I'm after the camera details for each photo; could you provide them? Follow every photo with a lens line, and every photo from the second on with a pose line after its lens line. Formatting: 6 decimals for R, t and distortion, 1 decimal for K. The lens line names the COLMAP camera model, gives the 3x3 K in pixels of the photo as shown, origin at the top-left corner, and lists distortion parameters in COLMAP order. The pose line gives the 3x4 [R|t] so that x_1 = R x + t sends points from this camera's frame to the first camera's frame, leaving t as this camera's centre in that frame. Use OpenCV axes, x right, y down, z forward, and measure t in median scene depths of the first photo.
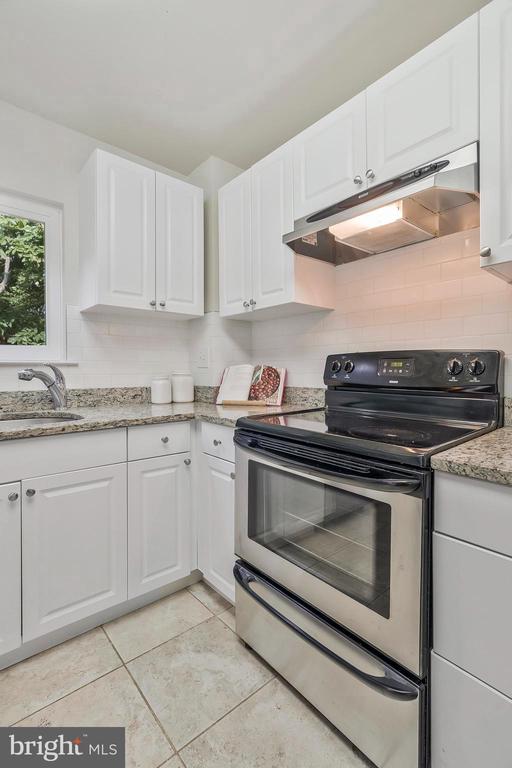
lens RADIAL K [[356.7, 0, 269.1], [0, 356.7, 372.5], [0, 0, 1]] dist [-0.001647, 0.000076]
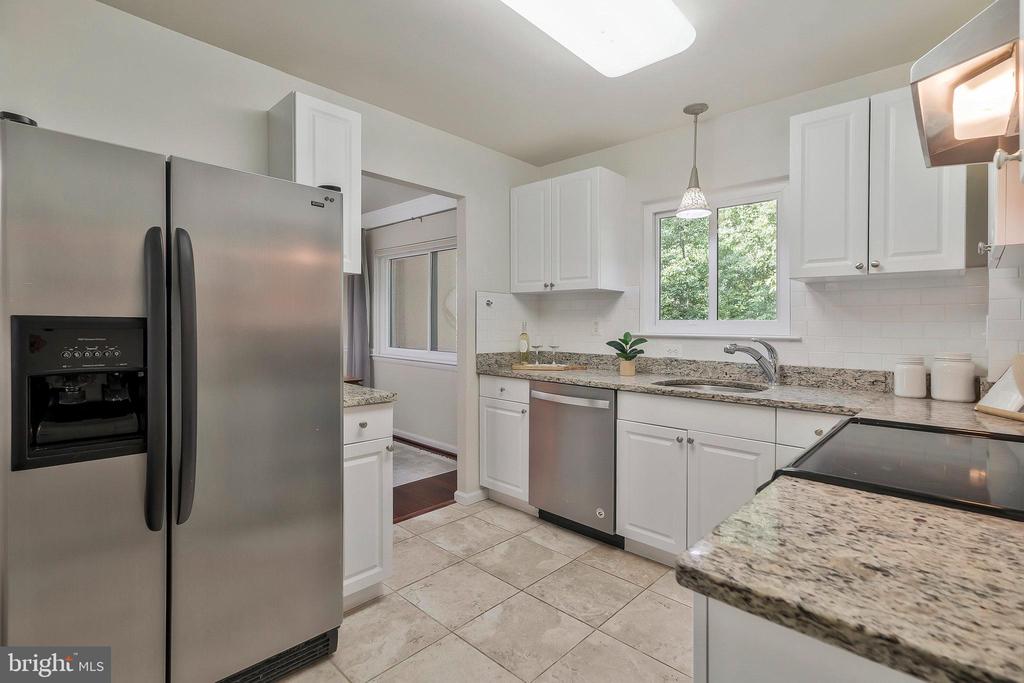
lens RADIAL K [[475.5, 0, 515.5], [0, 475.5, 334.4], [0, 0, 1]] dist [-0.001647, 0.000076]
pose [[0.099204, 0.018118, -0.994902, 0.641147], [-0.026598, 0.999525, 0.015550, -0.037143], [0.994712, 0.024920, 0.099639, 0.130795]]
